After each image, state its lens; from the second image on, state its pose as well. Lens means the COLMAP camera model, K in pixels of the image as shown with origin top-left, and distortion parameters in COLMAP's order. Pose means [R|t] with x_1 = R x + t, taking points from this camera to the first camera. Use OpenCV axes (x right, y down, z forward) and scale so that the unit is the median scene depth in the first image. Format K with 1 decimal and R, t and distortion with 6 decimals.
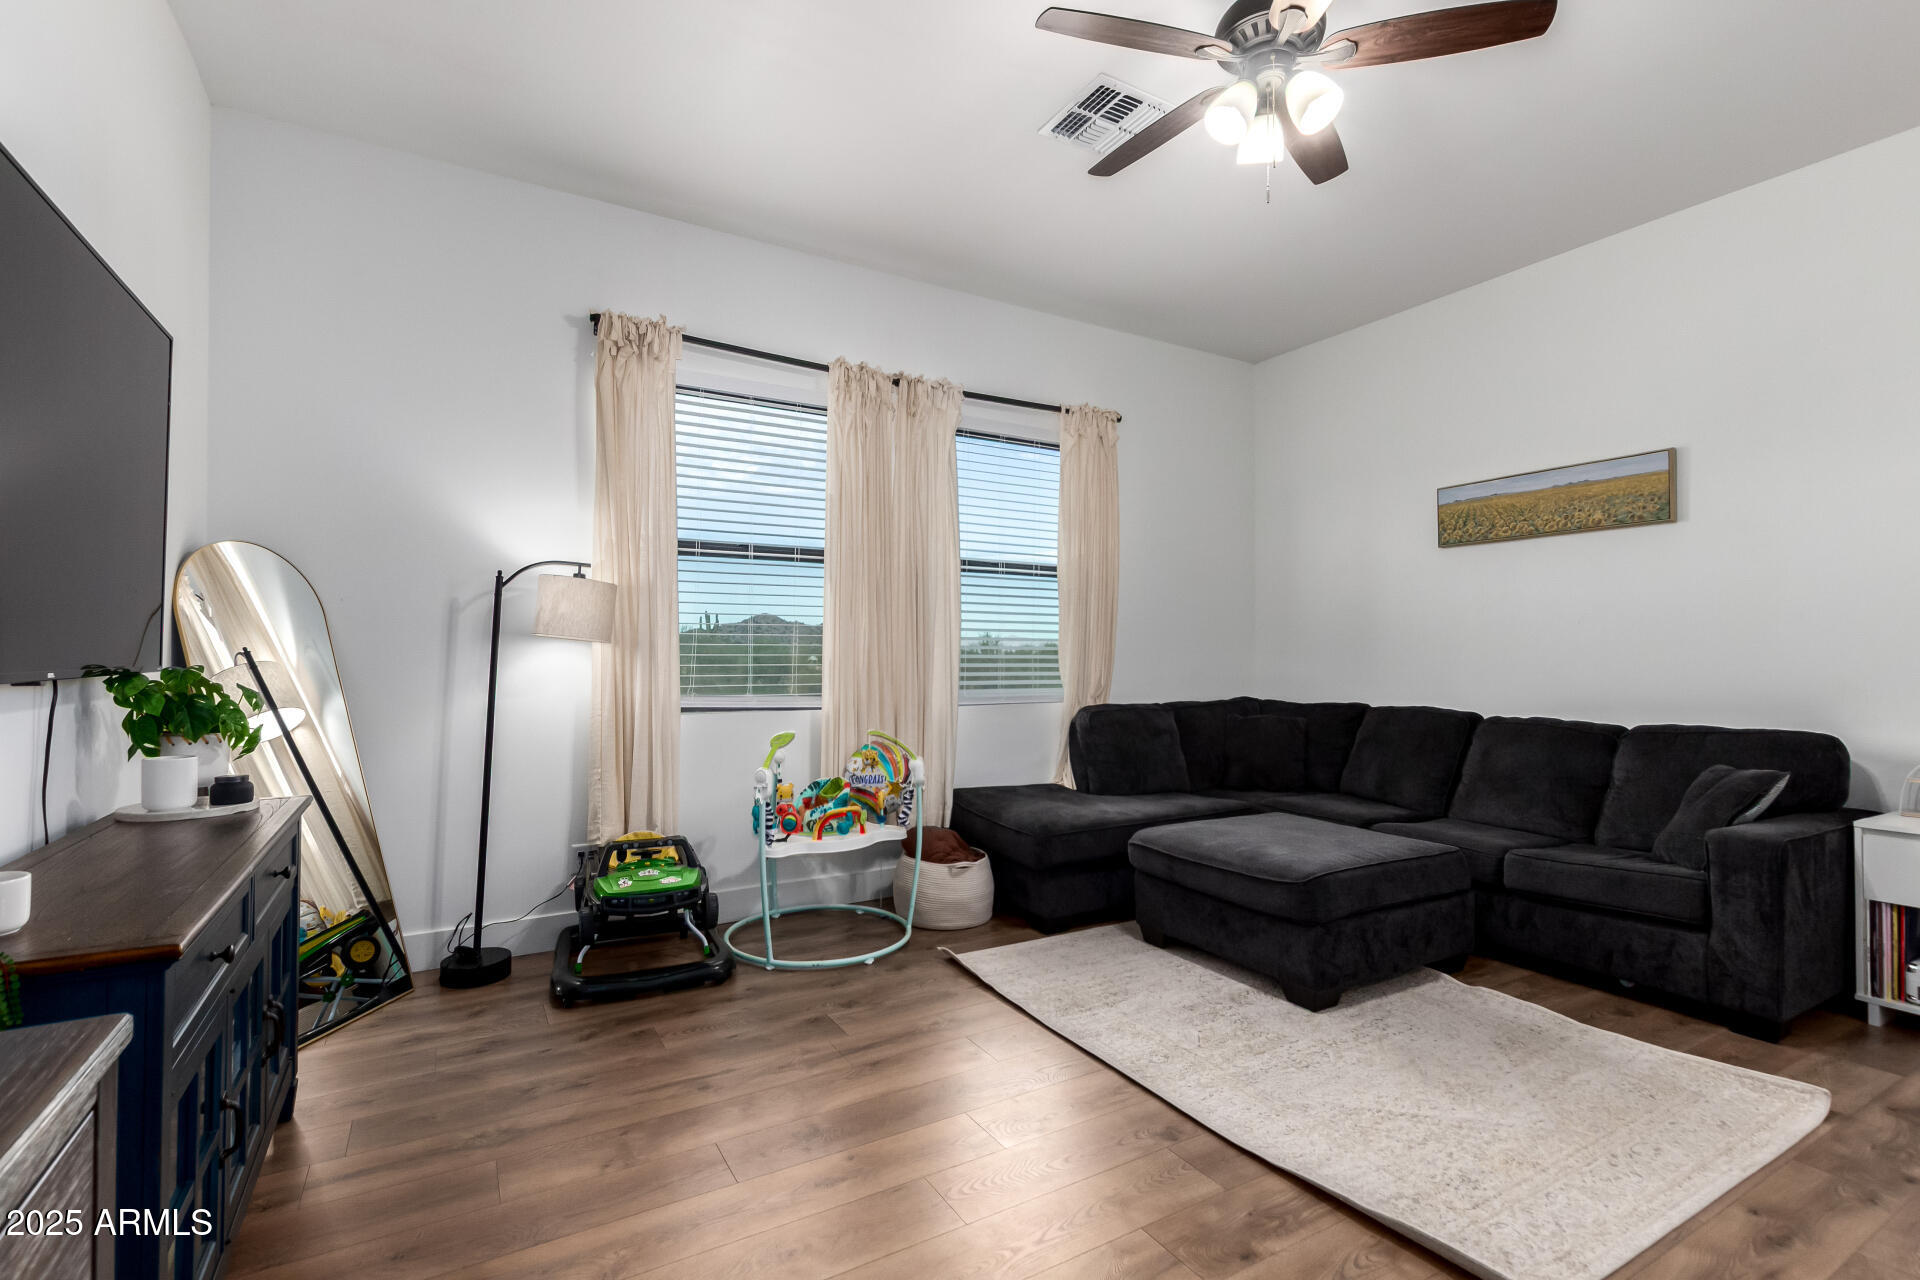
lens RADIAL K [[886.8, 0, 970.1], [0, 886.8, 645.1], [0, 0, 1]] dist [0.002189, -0.000193]
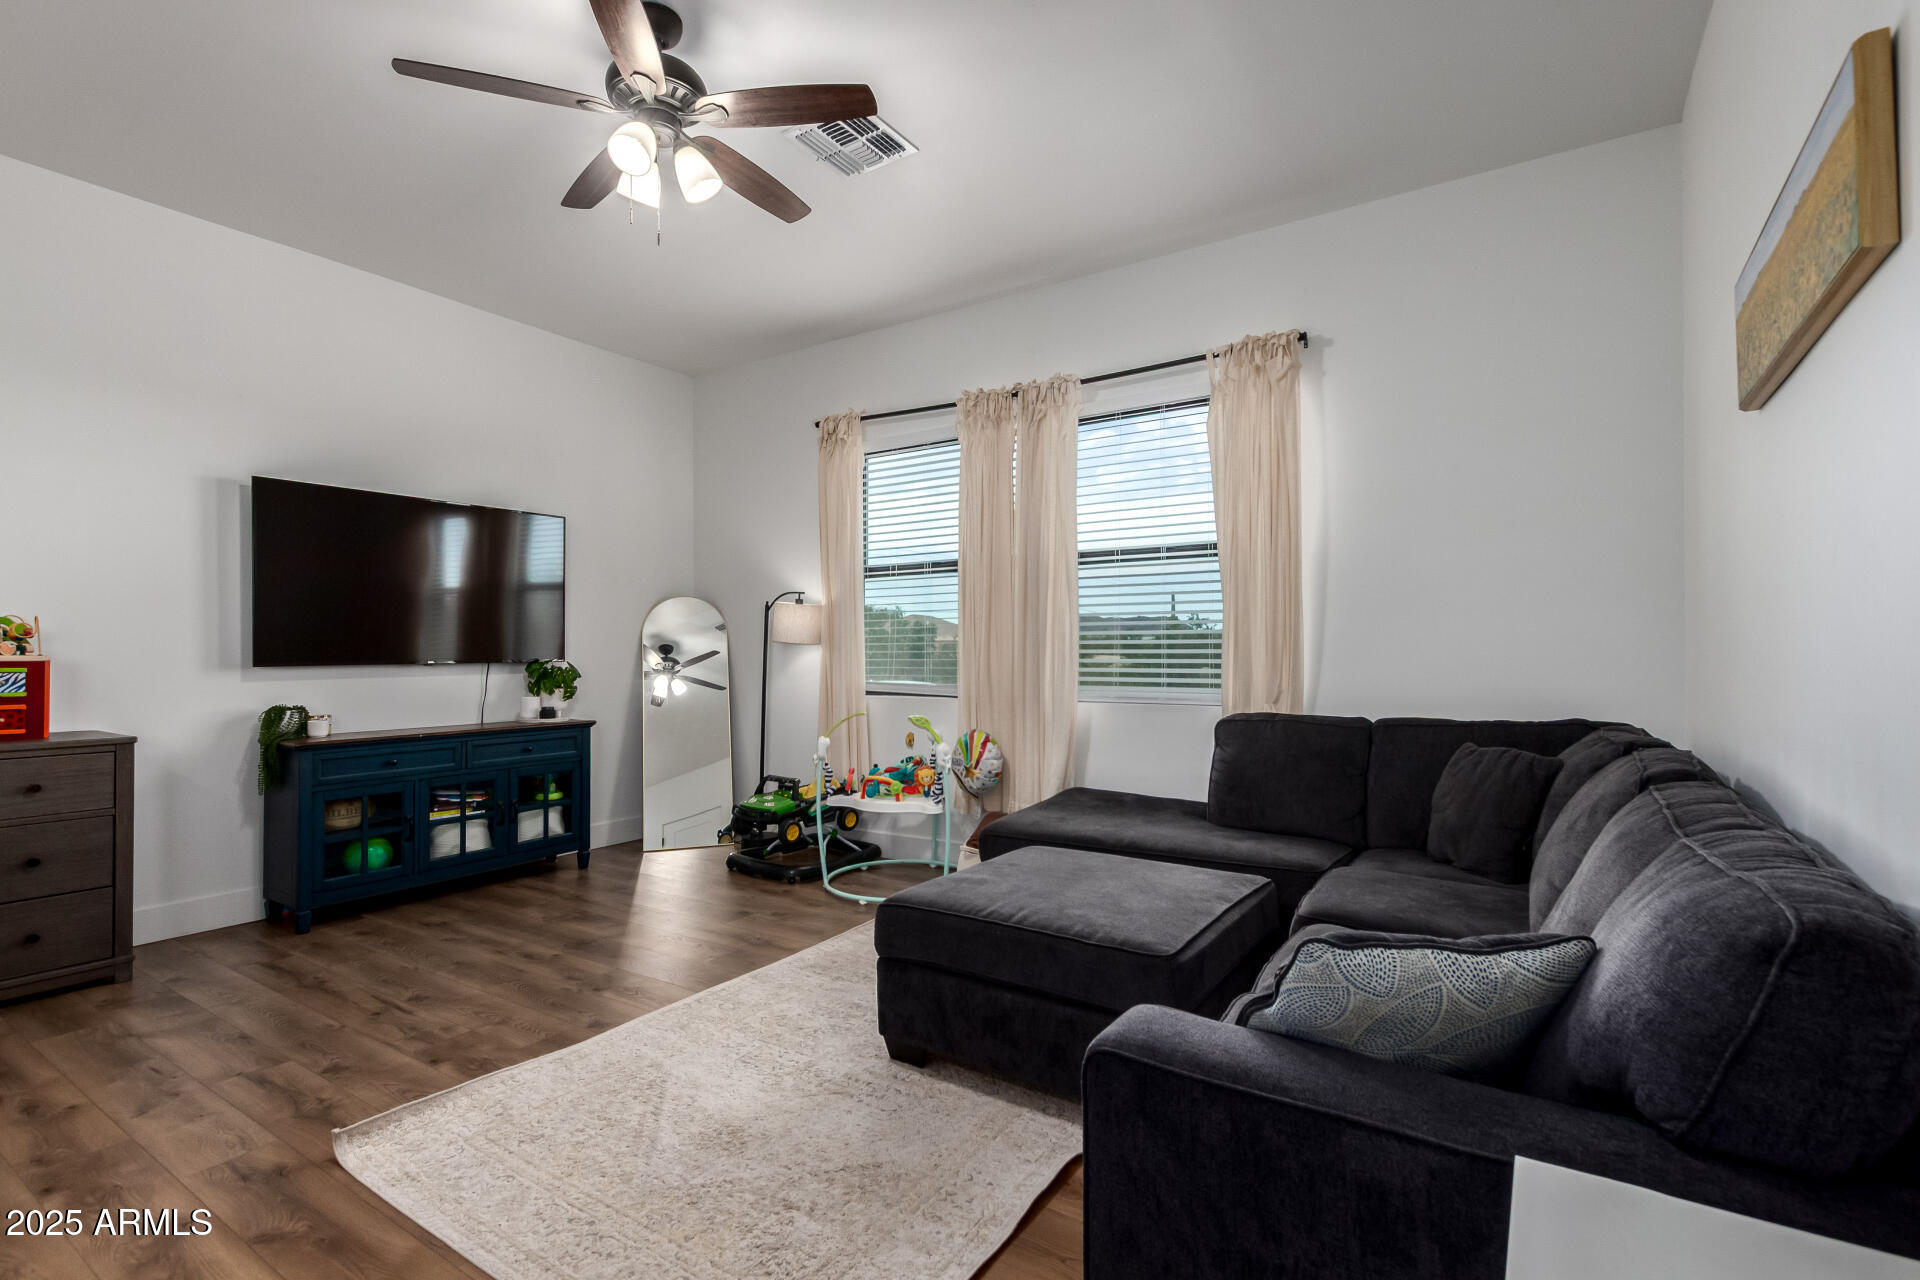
lens RADIAL K [[886.8, 0, 972.7], [0, 886.8, 643.4], [0, 0, 1]] dist [0.002189, -0.000193]
pose [[0.441448, -0.014947, -0.897162, 0.888294], [0.015839, 0.999835, -0.008864, 0.011600], [0.897147, -0.010298, 0.441612, 0.506834]]
